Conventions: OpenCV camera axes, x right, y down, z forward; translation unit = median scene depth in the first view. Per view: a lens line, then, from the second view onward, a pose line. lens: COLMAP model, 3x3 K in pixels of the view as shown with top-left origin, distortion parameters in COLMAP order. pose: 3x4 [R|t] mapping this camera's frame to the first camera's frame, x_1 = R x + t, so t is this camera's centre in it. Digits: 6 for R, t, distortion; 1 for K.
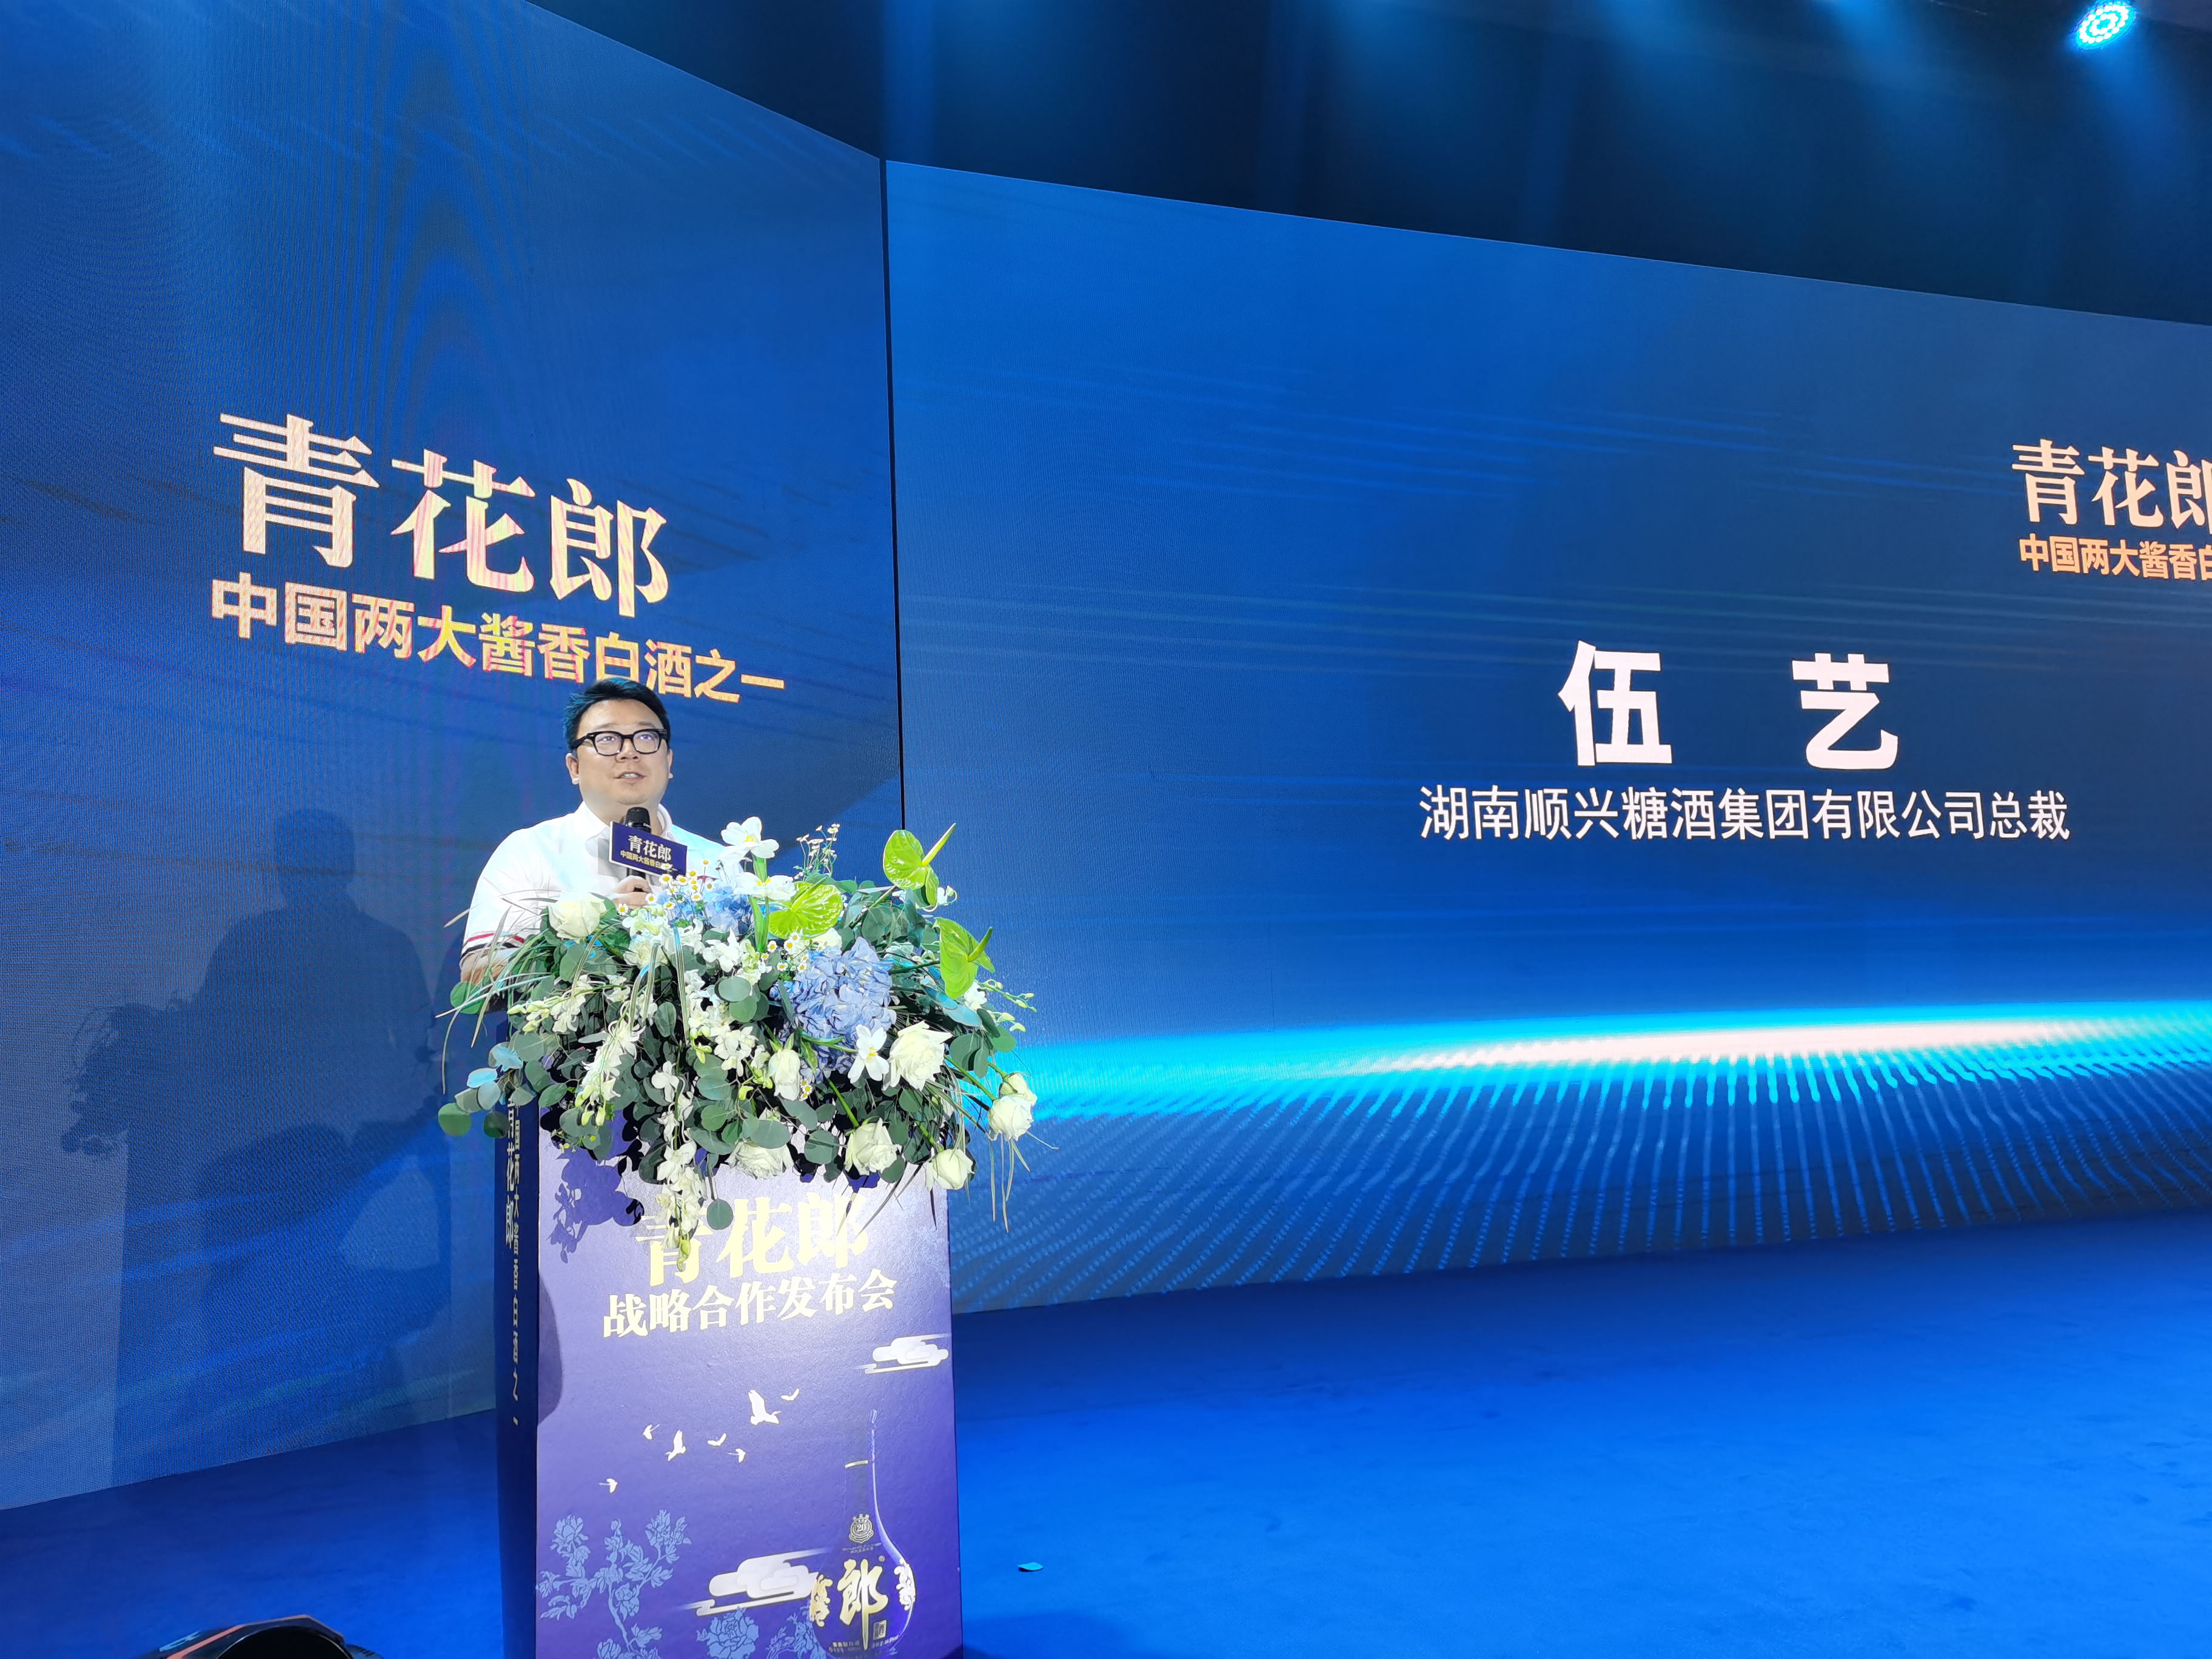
lens RADIAL K [[1731.2, 0, 1106.0], [0, 1731.2, 829.5], [0, 0, 1]] dist [0.076004, -0.066640]
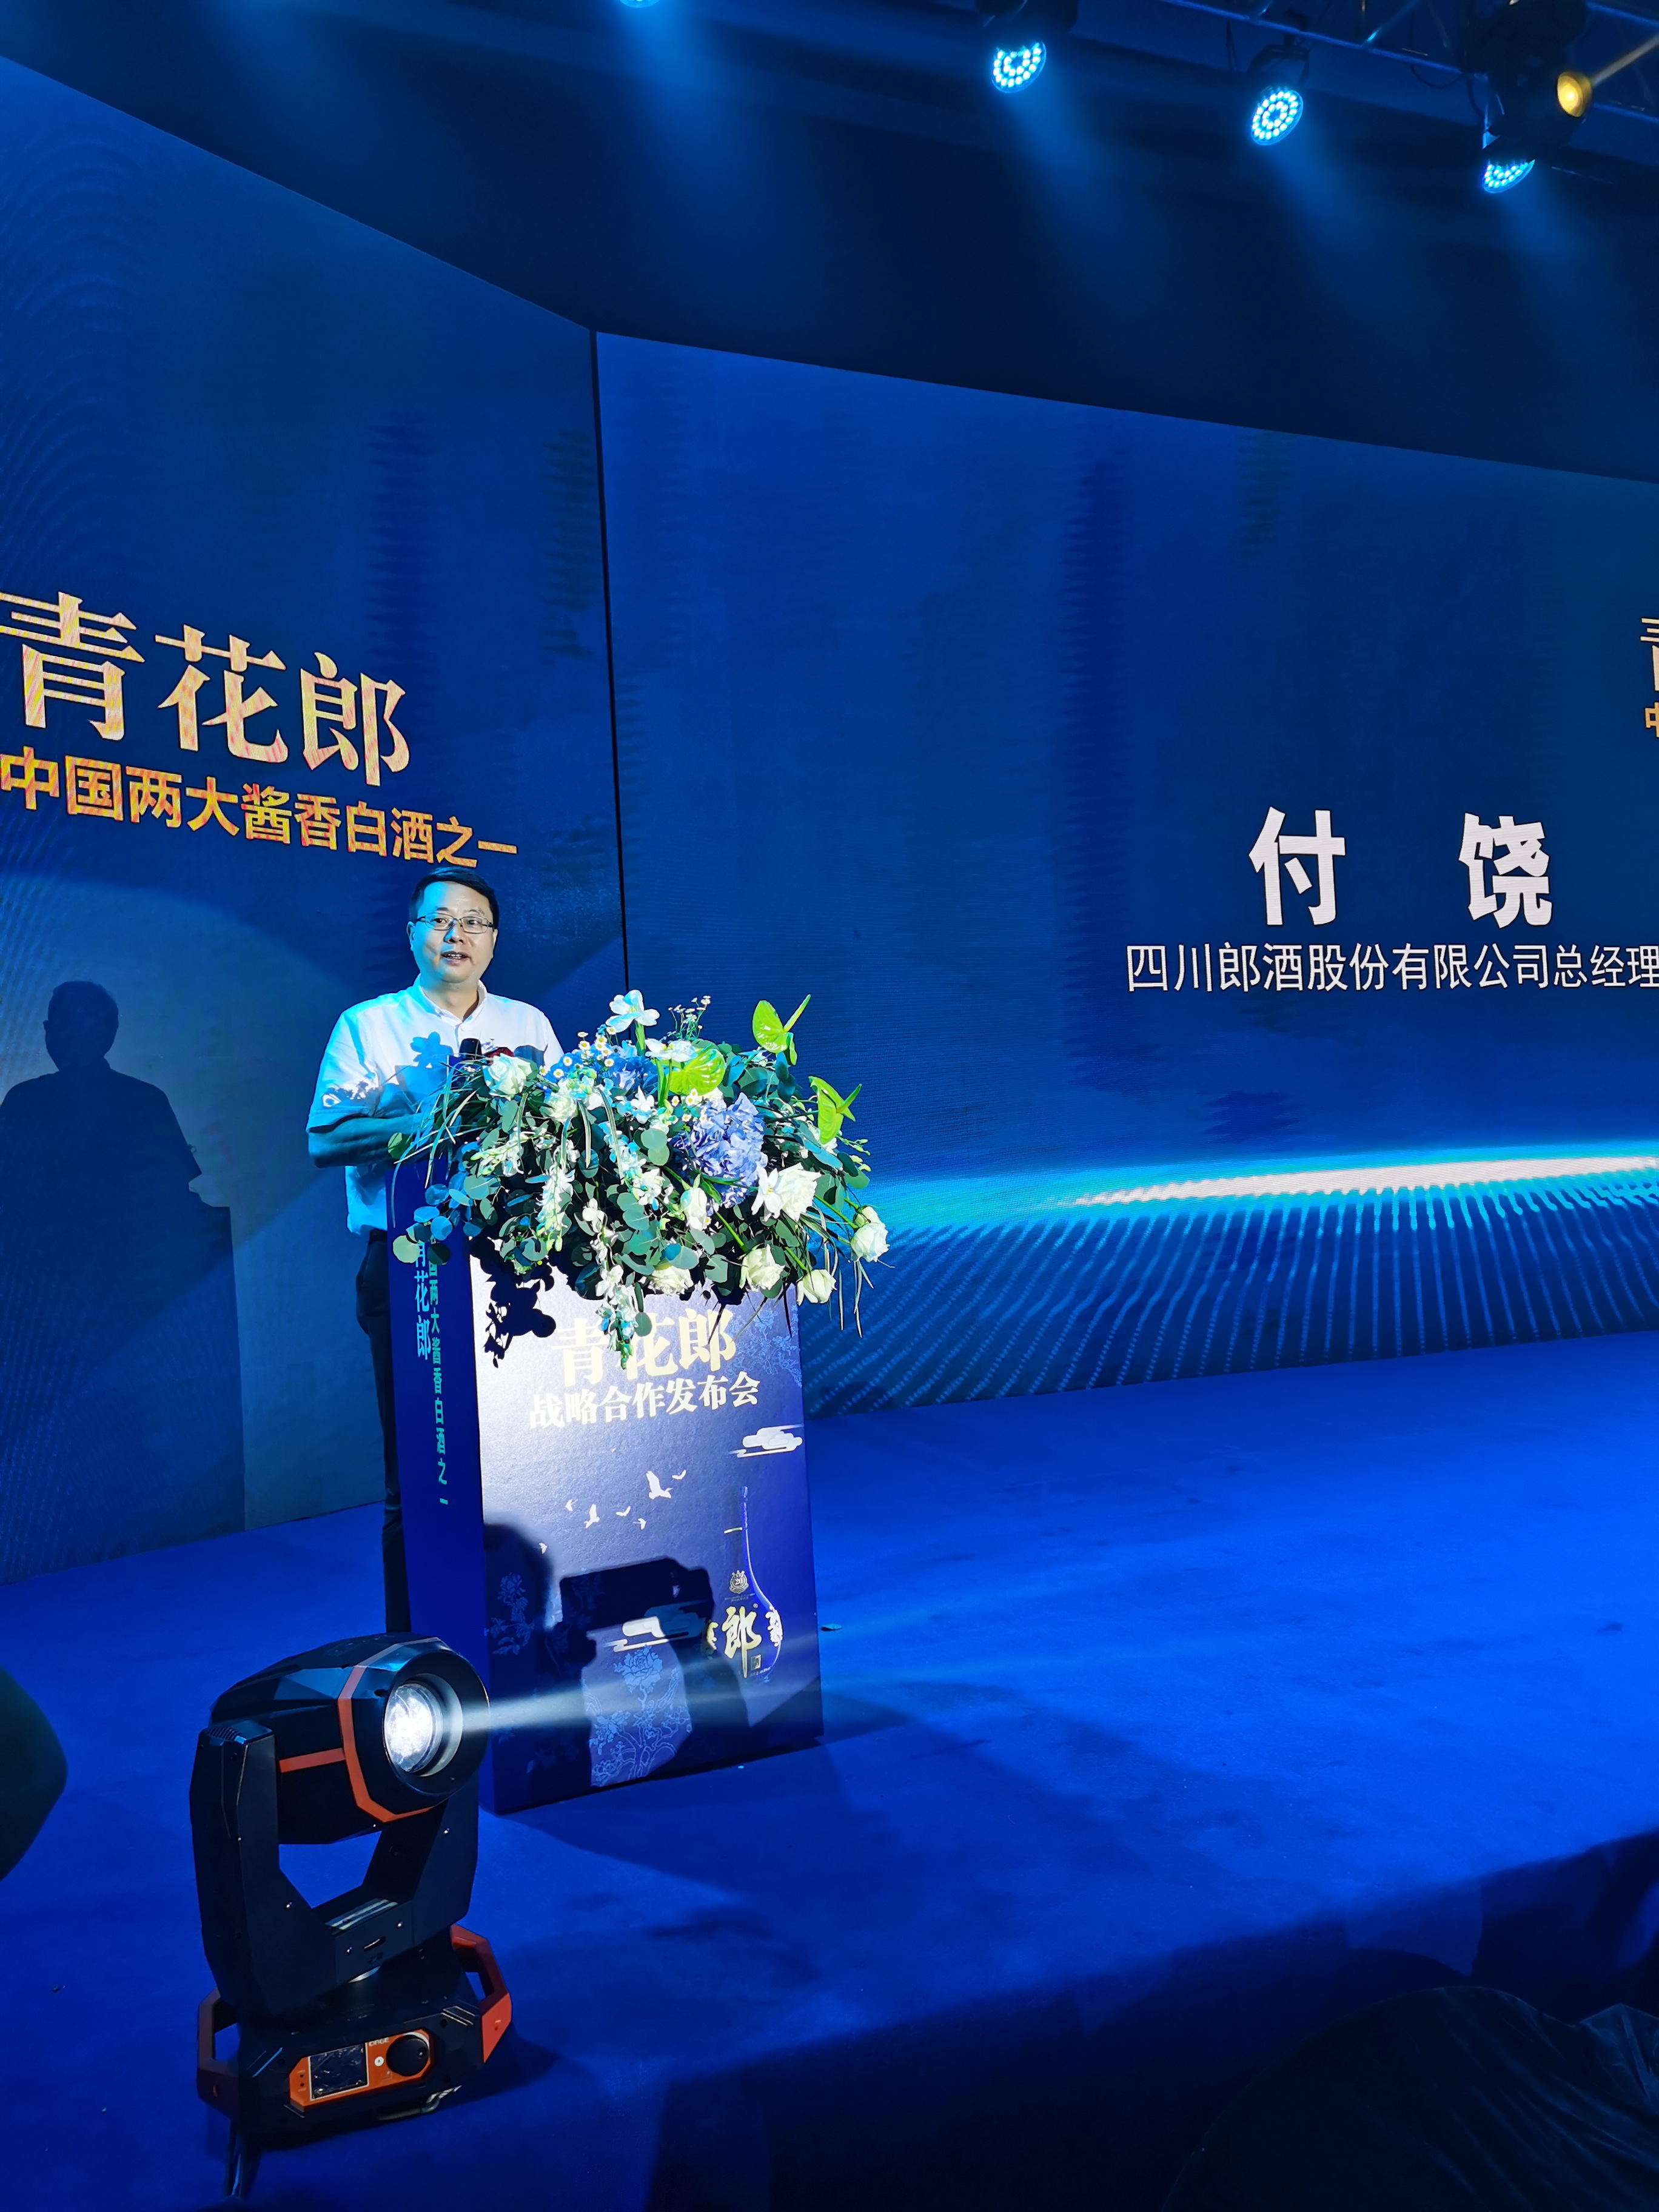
lens RADIAL K [[1731.2, 0, 829.5], [0, 1731.2, 1106.0], [0, 0, 1]] dist [0.076004, -0.066640]
pose [[0.997955, -0.009257, 0.063252, -0.076429], [0.004448, 0.997117, 0.075748, -0.008938], [-0.063770, -0.075311, 0.995119, -0.086549]]
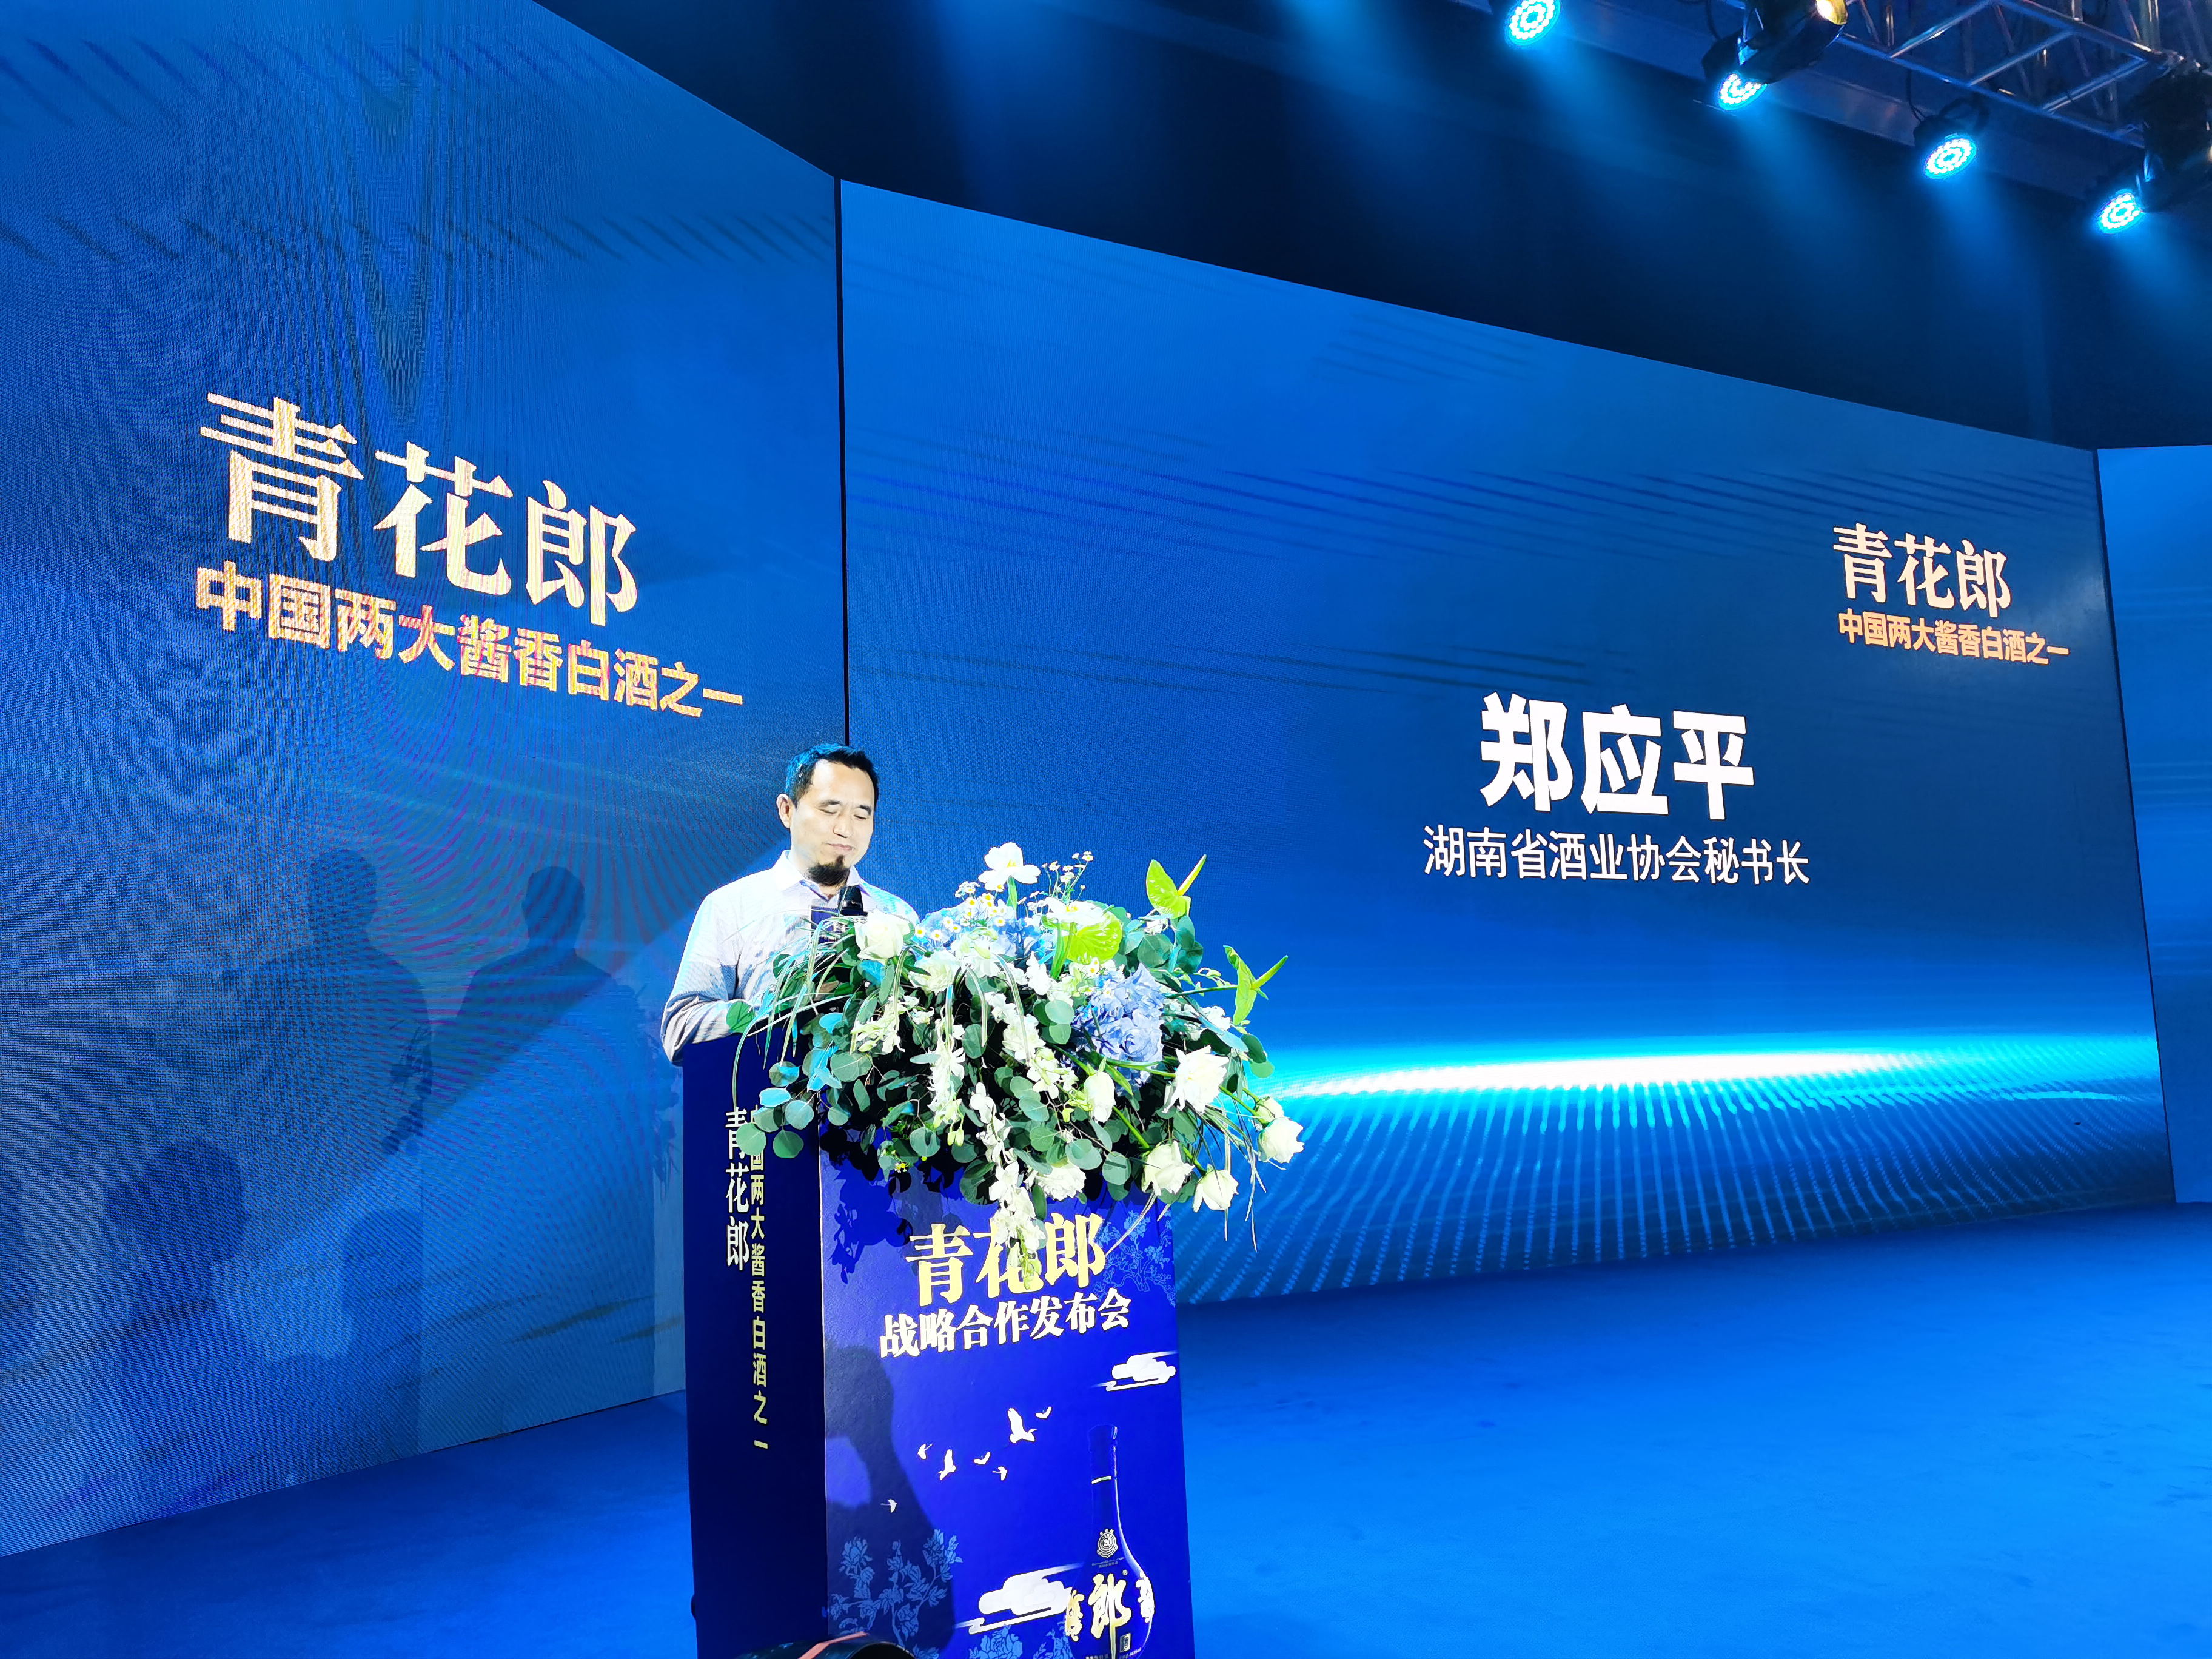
lens RADIAL K [[1726.6, 0, 1106.0], [0, 1726.6, 829.5], [0, 0, 1]] dist [0.078420, -0.075286]
pose [[0.987290, 0.030237, 0.156028, -0.158570], [-0.028119, 0.999480, -0.015767, -0.000324], [-0.156423, 0.011179, 0.987627, -0.004806]]
